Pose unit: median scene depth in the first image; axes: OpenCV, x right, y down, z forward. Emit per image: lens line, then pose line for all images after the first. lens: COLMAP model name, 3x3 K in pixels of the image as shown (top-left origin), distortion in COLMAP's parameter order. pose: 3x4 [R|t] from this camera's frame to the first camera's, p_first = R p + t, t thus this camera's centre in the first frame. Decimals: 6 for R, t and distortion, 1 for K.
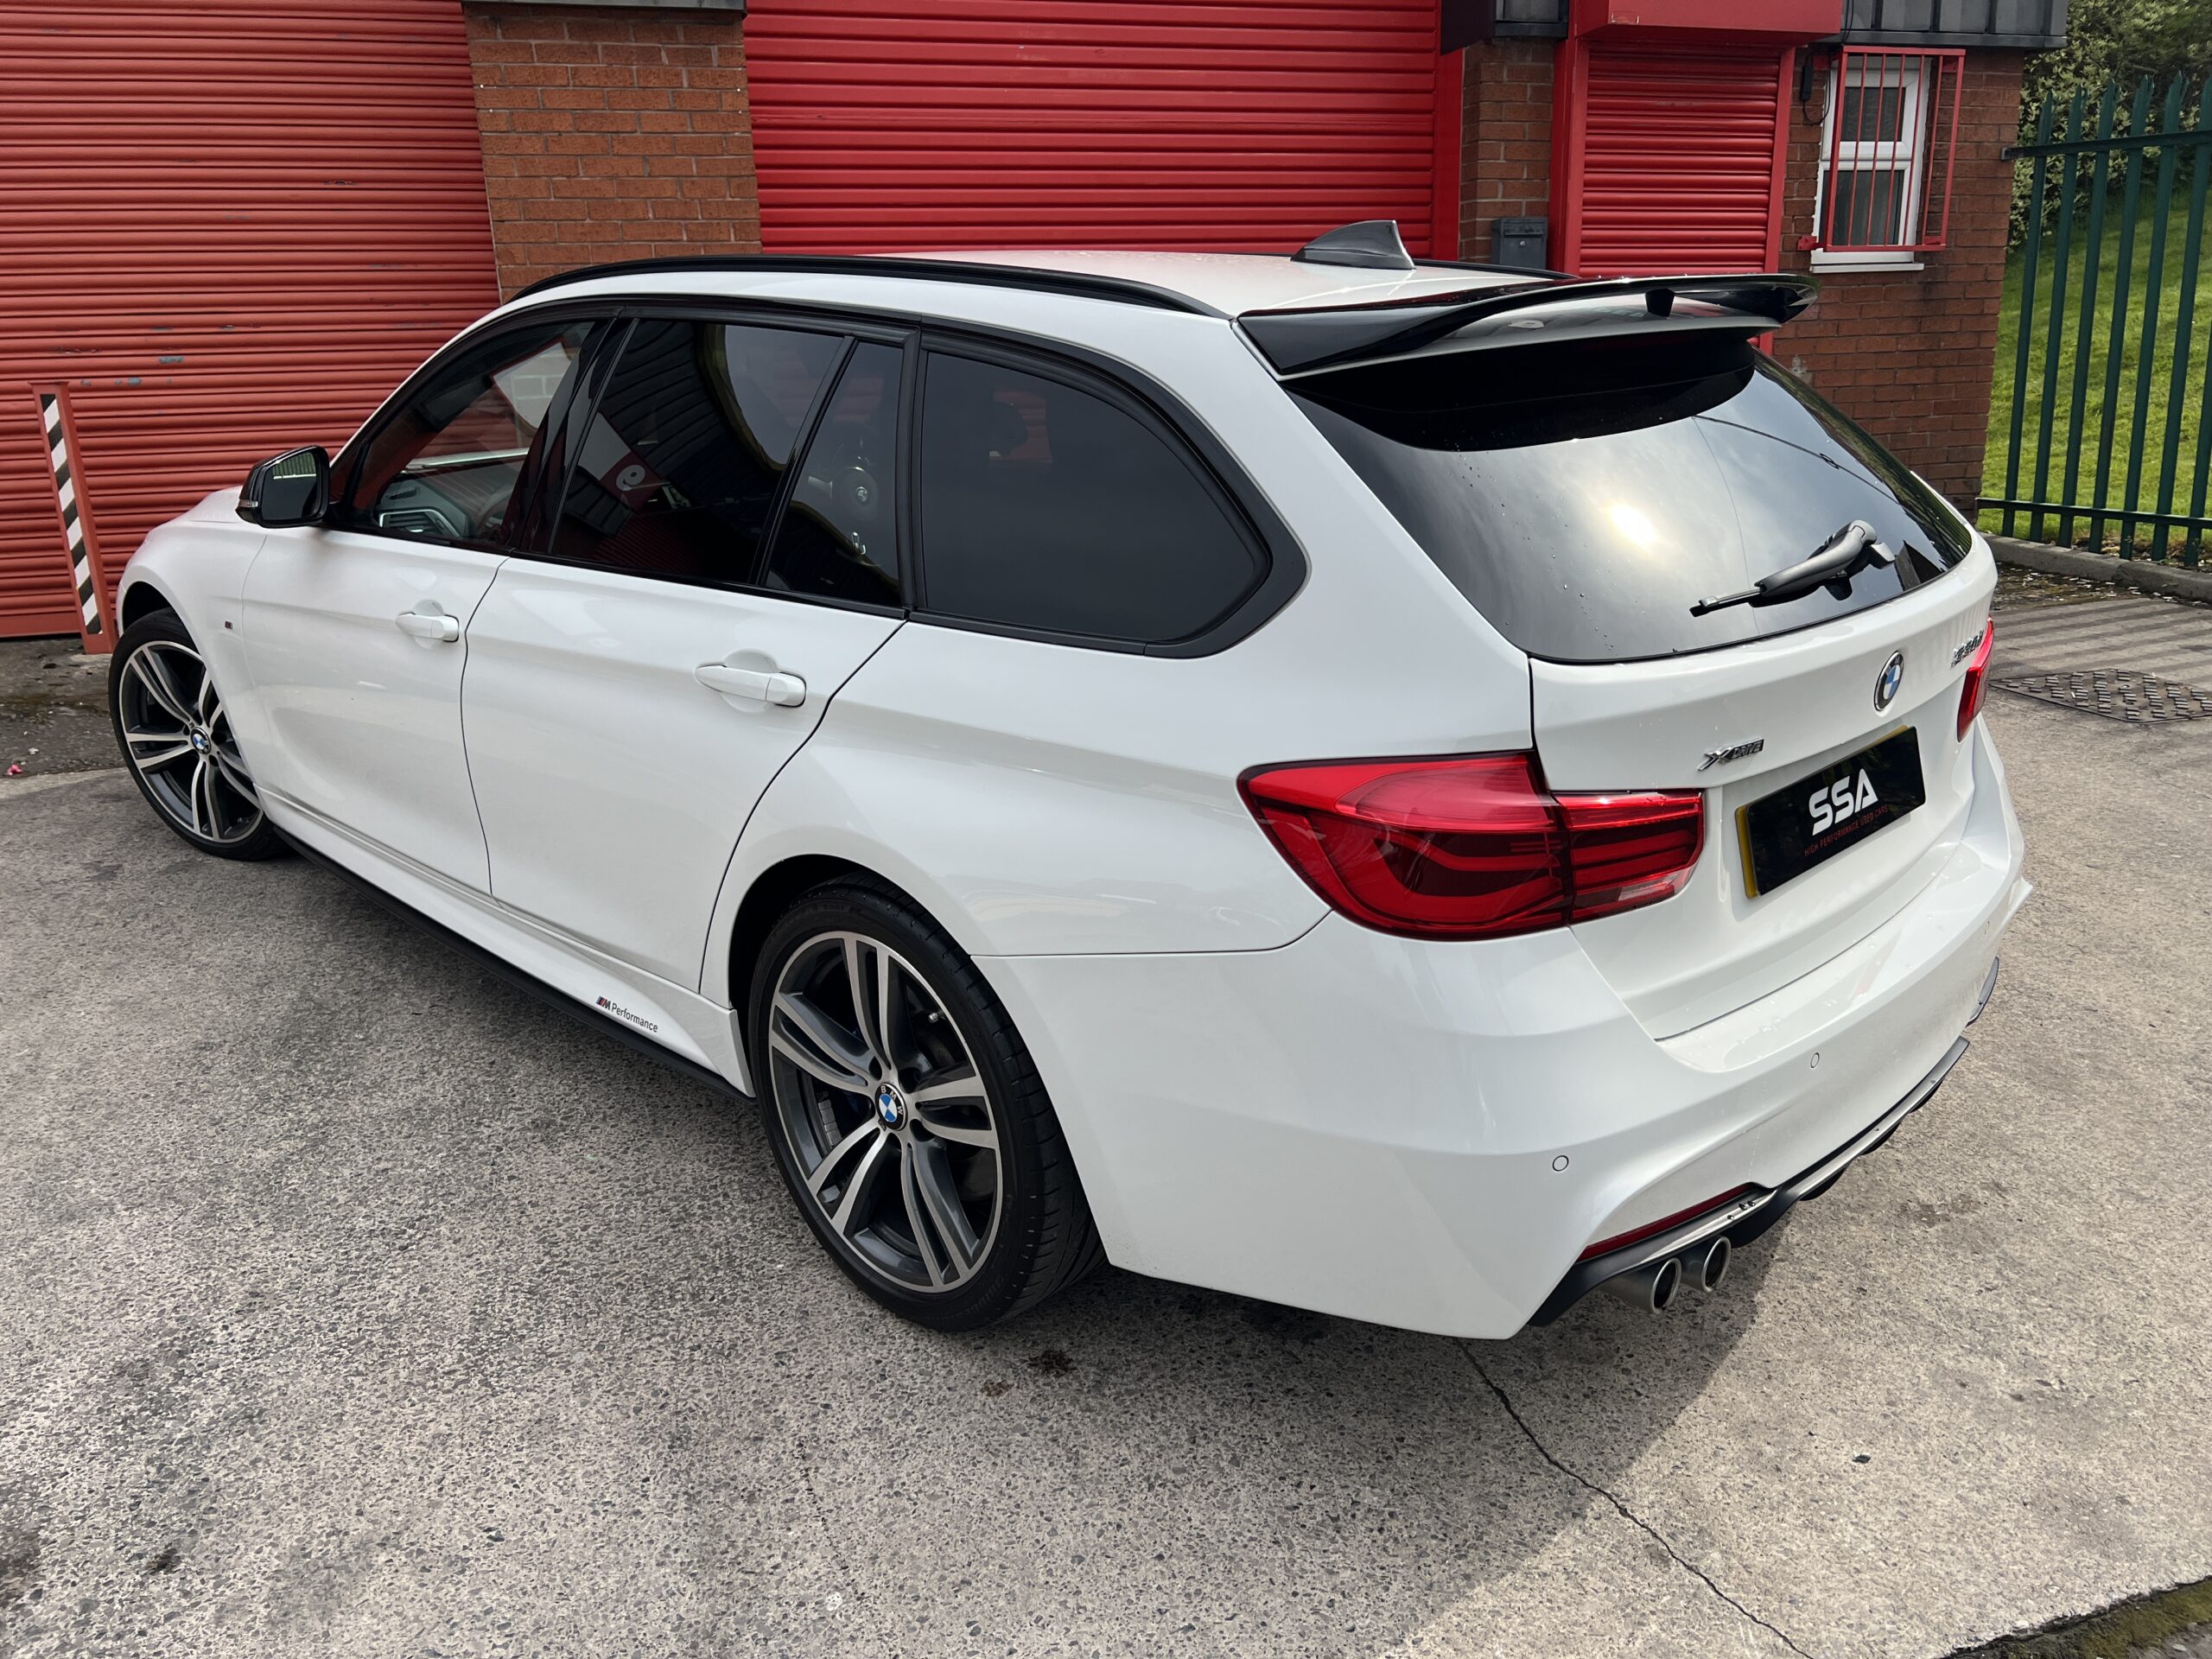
lens RADIAL K [[1673.1, 0, 1116.1], [0, 1673.1, 838.9], [0, 0, 1]] dist [0.040180, -0.046997]
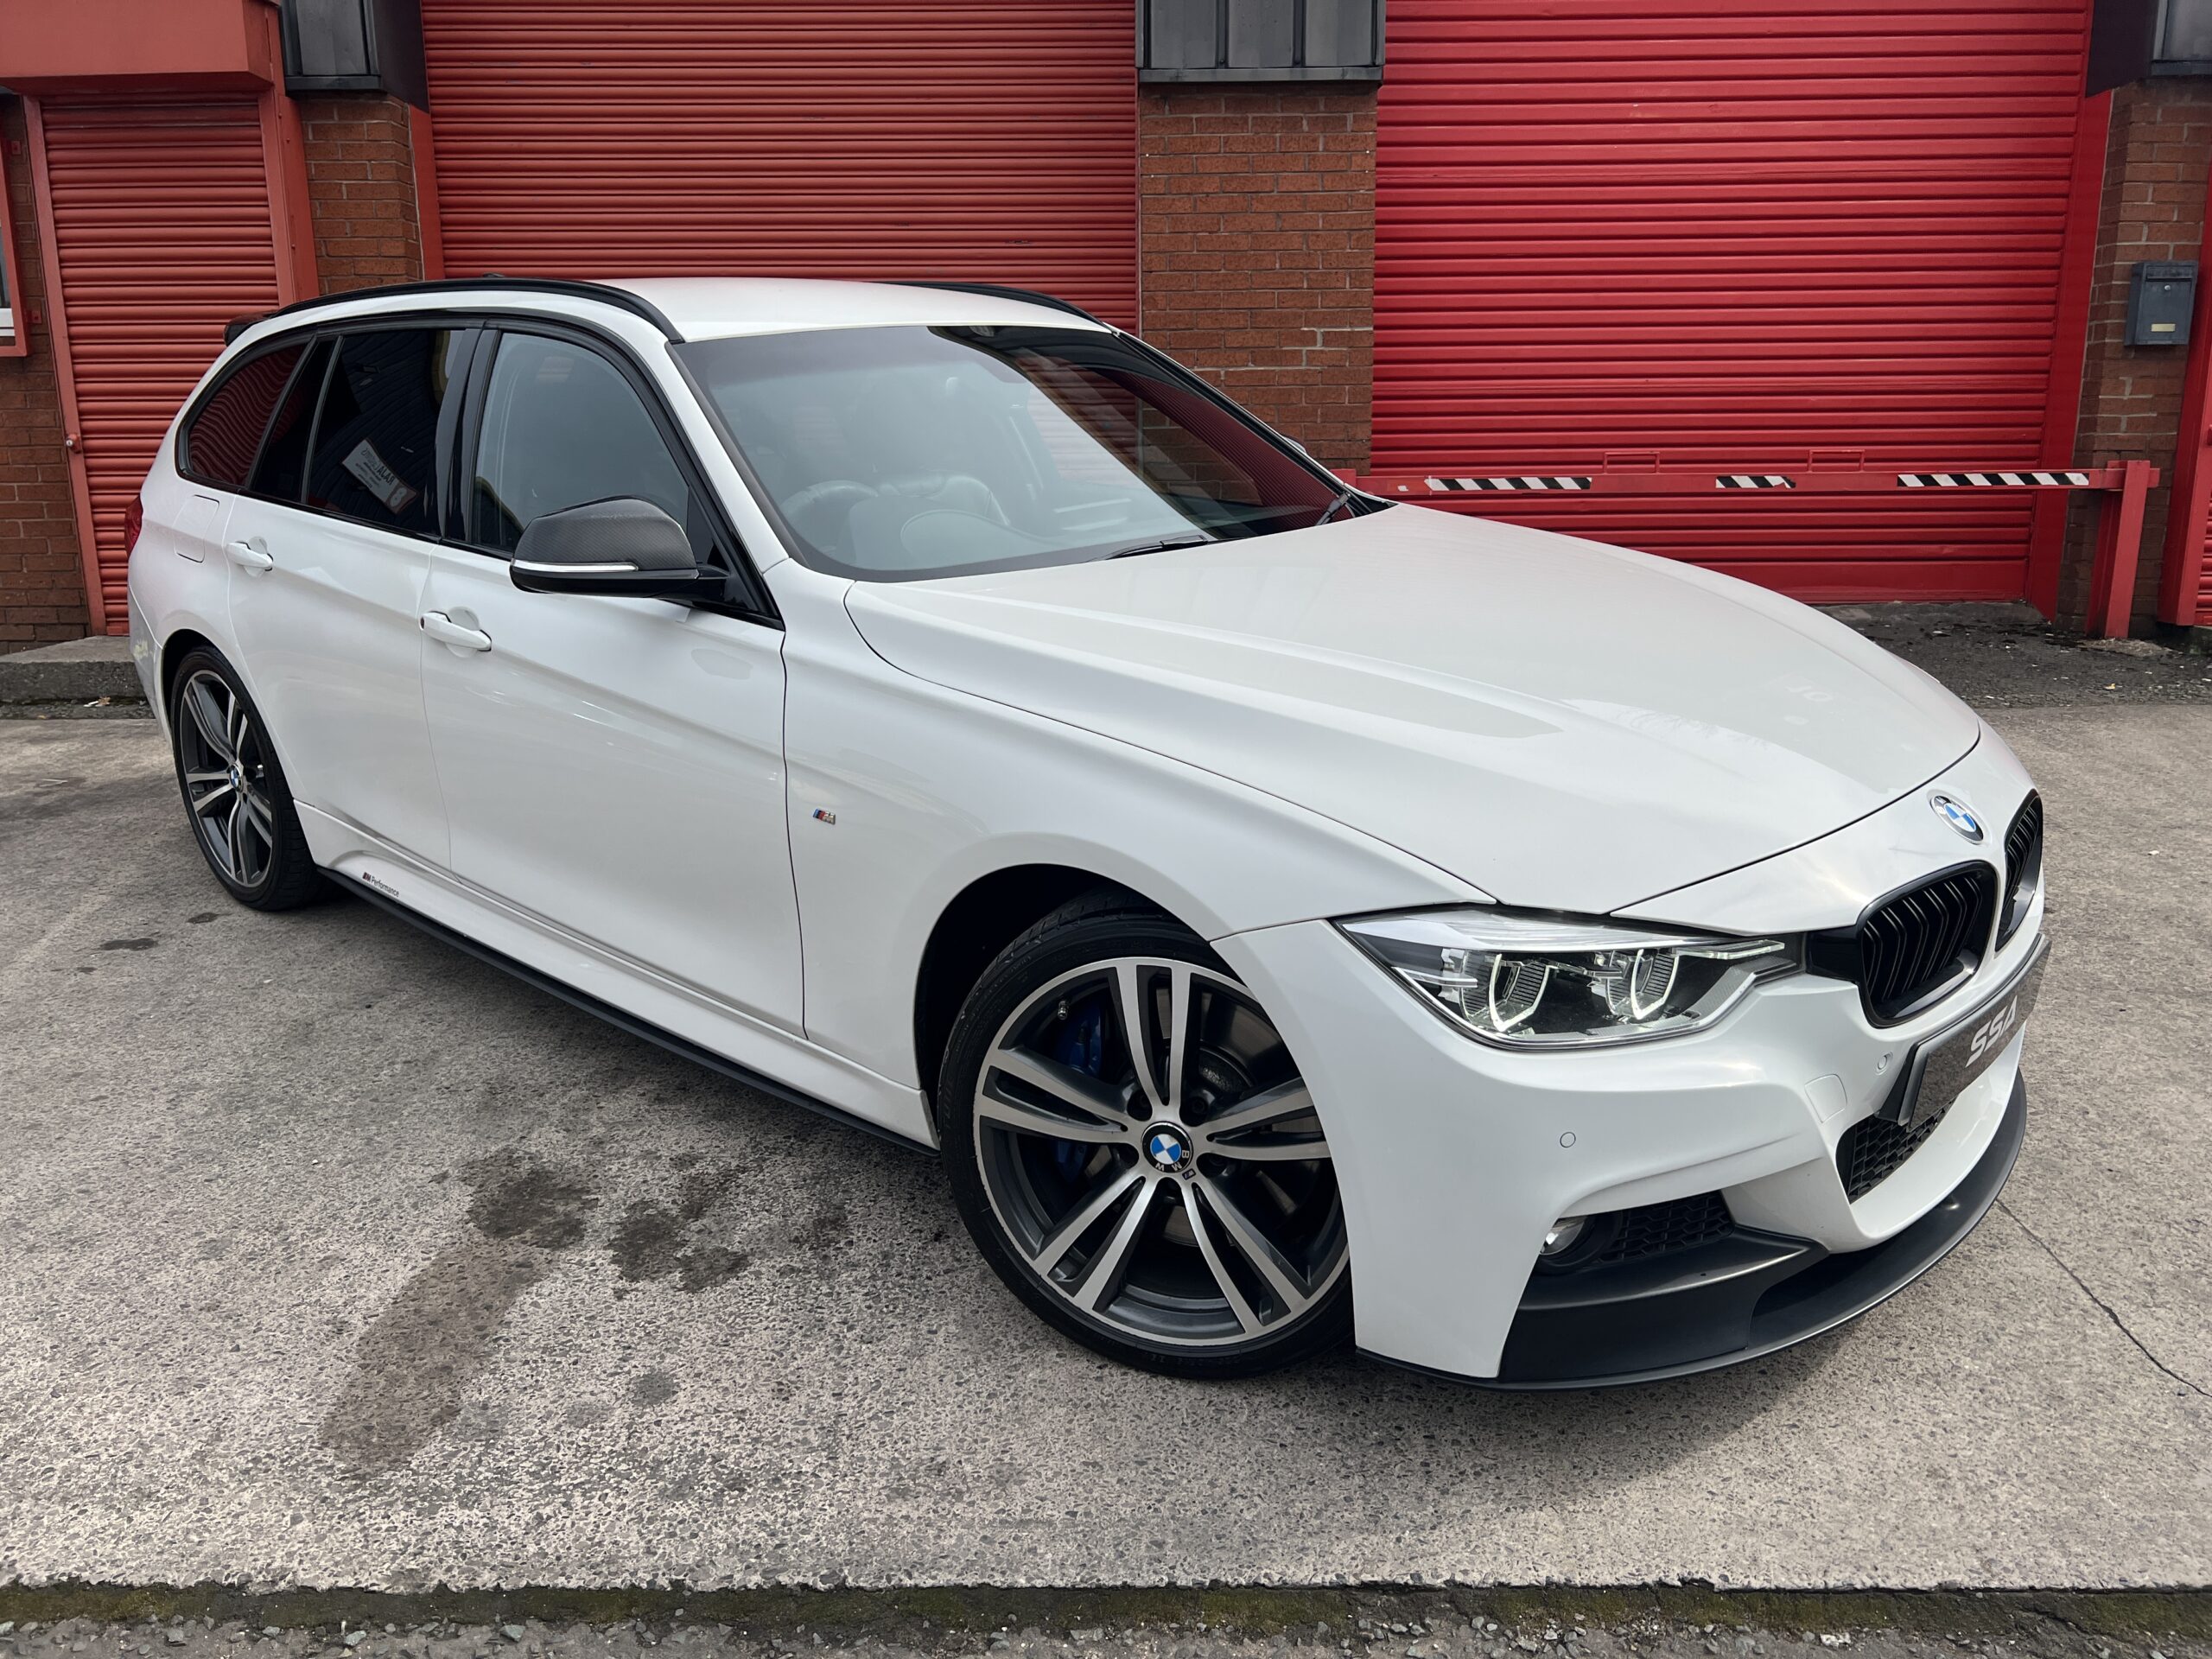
lens RADIAL K [[1673.1, 0, 1114.5], [0, 1673.1, 827.4], [0, 0, 1]] dist [0.040180, -0.046997]
pose [[0.954267, 0.085520, -0.286463, -0.031582], [-0.099687, 0.994395, -0.035216, 0.049696], [0.281846, 0.062162, 0.957444, -0.070363]]
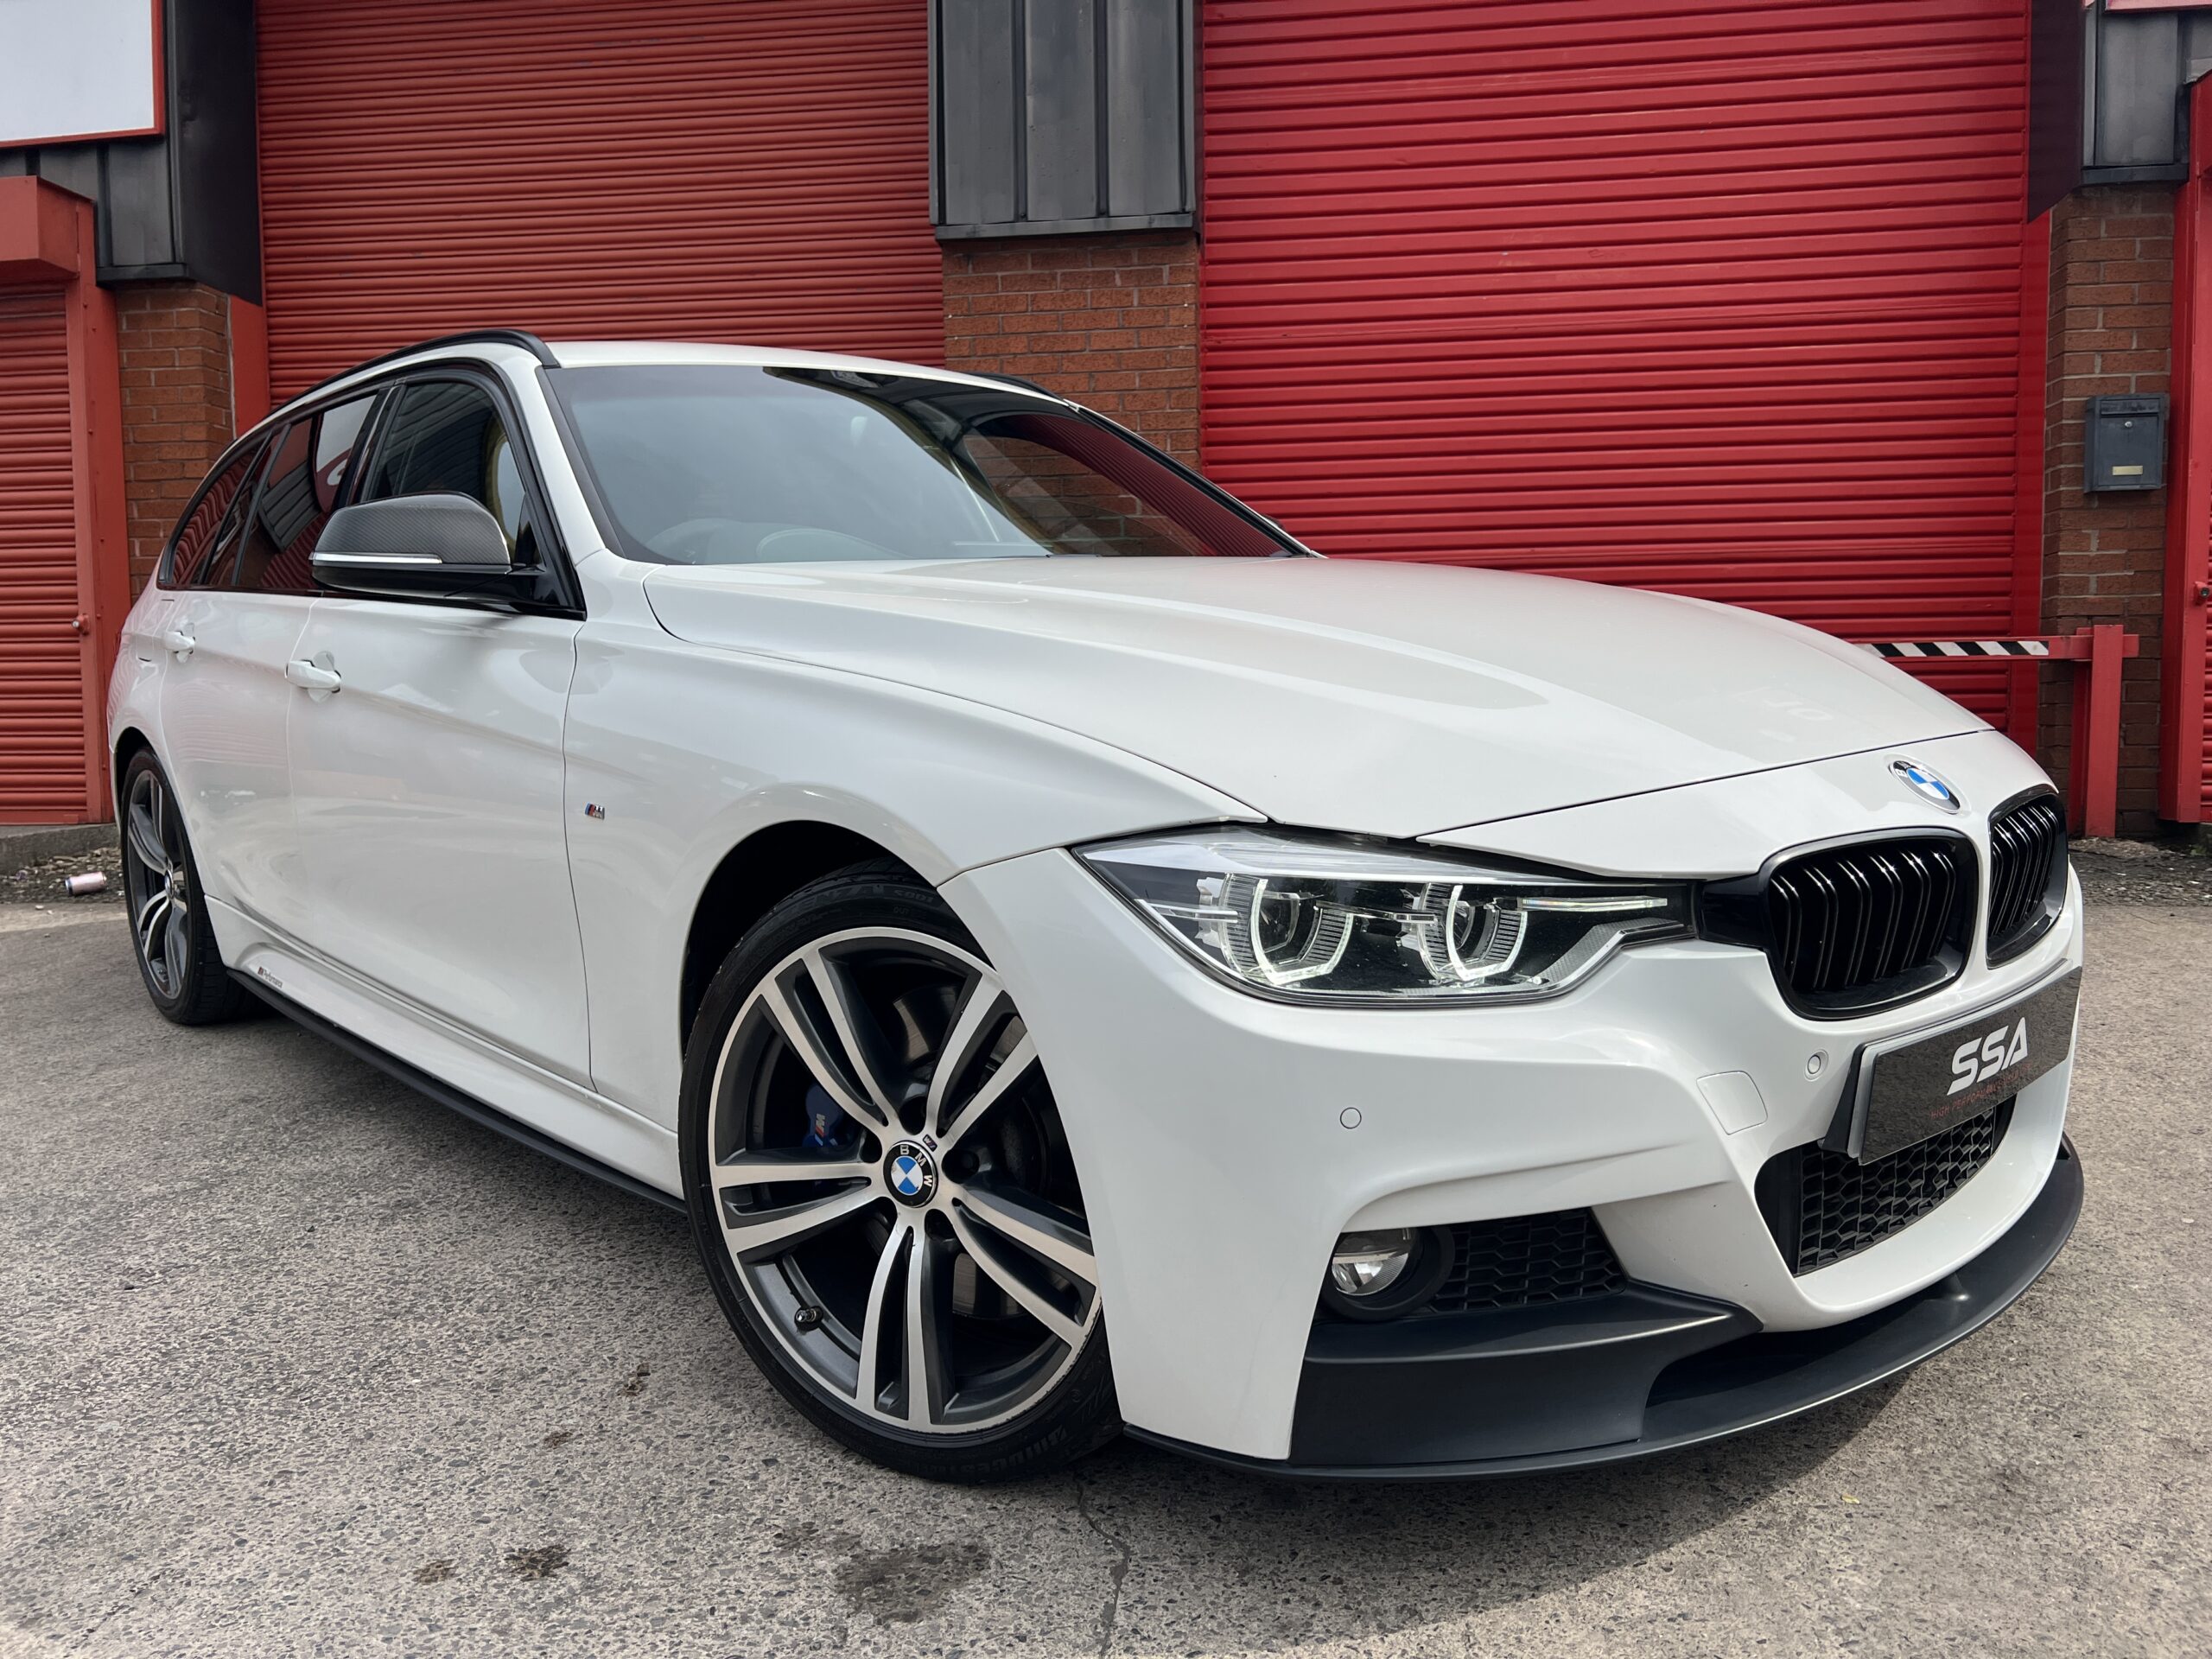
lens RADIAL K [[1673.1, 0, 1120.9], [0, 1673.1, 846.2], [0, 0, 1]] dist [0.040180, -0.046997]
pose [[0.909766, 0.048341, -0.412298, 0.176126], [-0.126877, 0.978050, -0.165289, 0.042413], [0.395258, 0.202685, 0.895930, 0.161524]]
